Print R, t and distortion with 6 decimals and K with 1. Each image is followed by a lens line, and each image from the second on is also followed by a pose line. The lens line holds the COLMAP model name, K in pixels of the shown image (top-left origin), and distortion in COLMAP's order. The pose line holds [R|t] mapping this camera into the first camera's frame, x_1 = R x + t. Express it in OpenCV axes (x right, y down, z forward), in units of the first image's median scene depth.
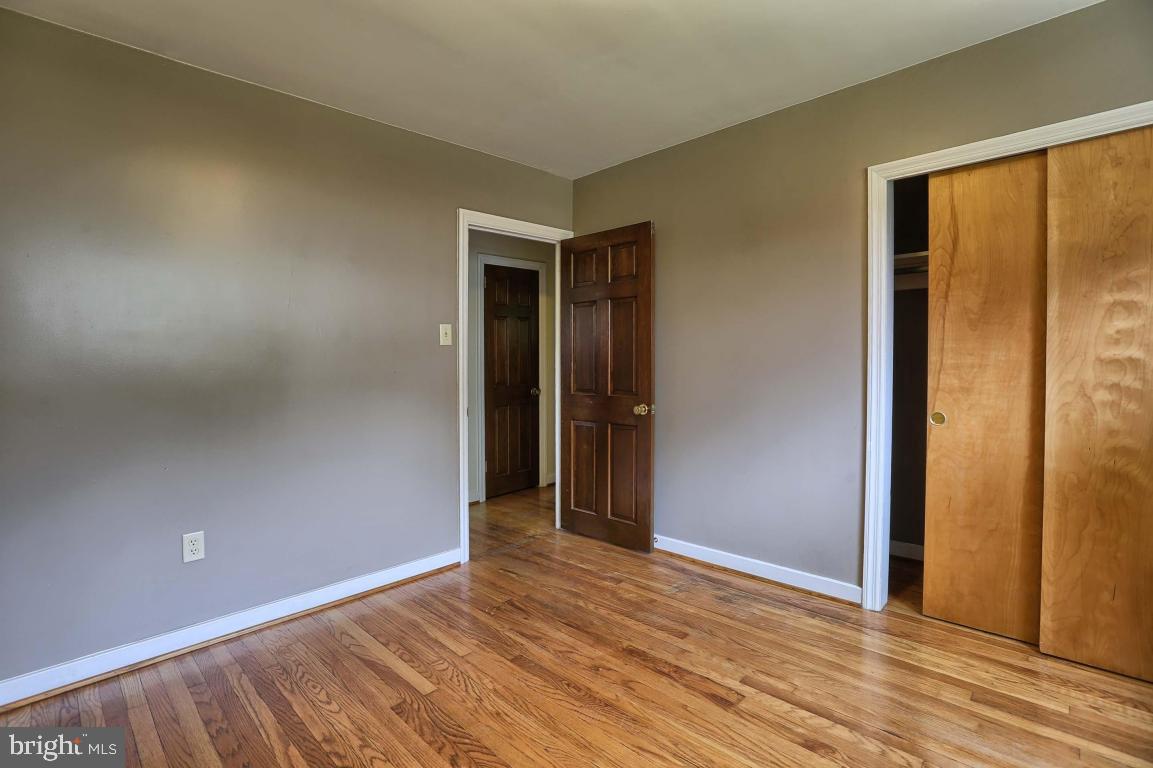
lens RADIAL K [[510.4, 0, 596.7], [0, 510.4, 383.4], [0, 0, 1]] dist [-0.047749, 0.016224]
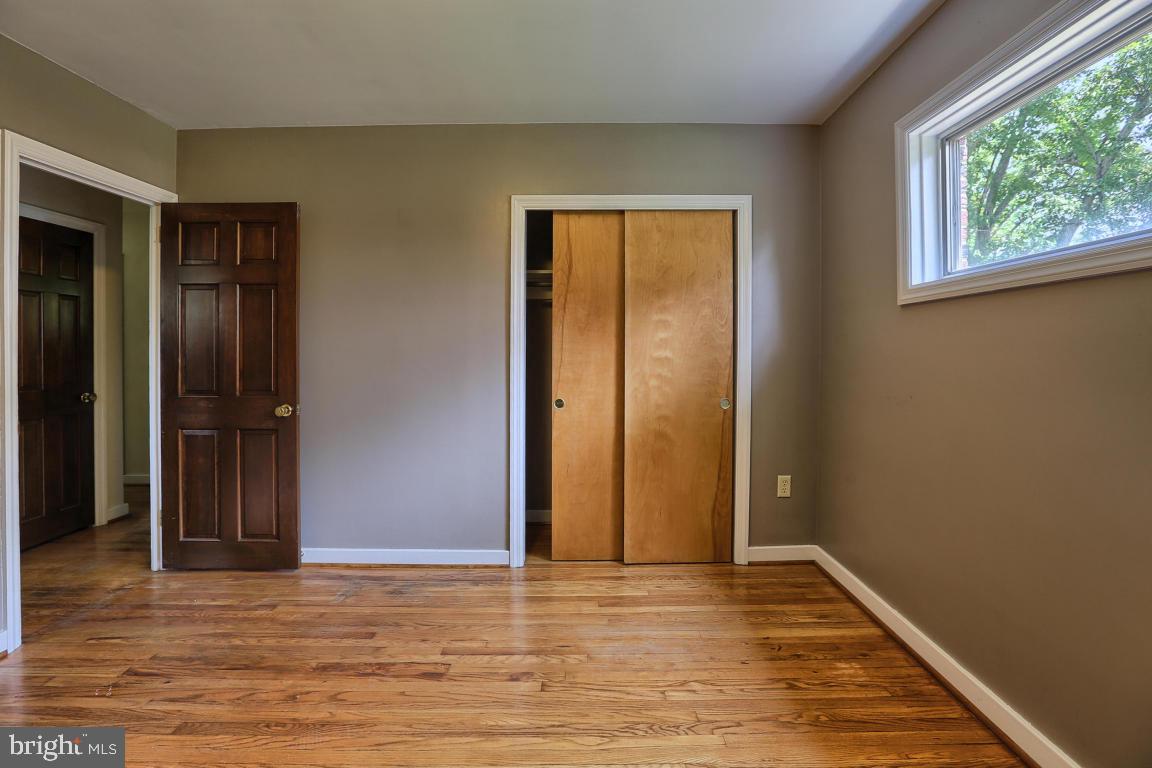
lens RADIAL K [[520.8, 0, 576.7], [0, 520.8, 383.0], [0, 0, 1]] dist [-0.055039, 0.017344]
pose [[0.739934, -0.024533, 0.672232, -0.182060], [0.020392, 0.999694, 0.014038, 0.000007], [-0.672370, 0.003321, 0.740208, -0.012221]]
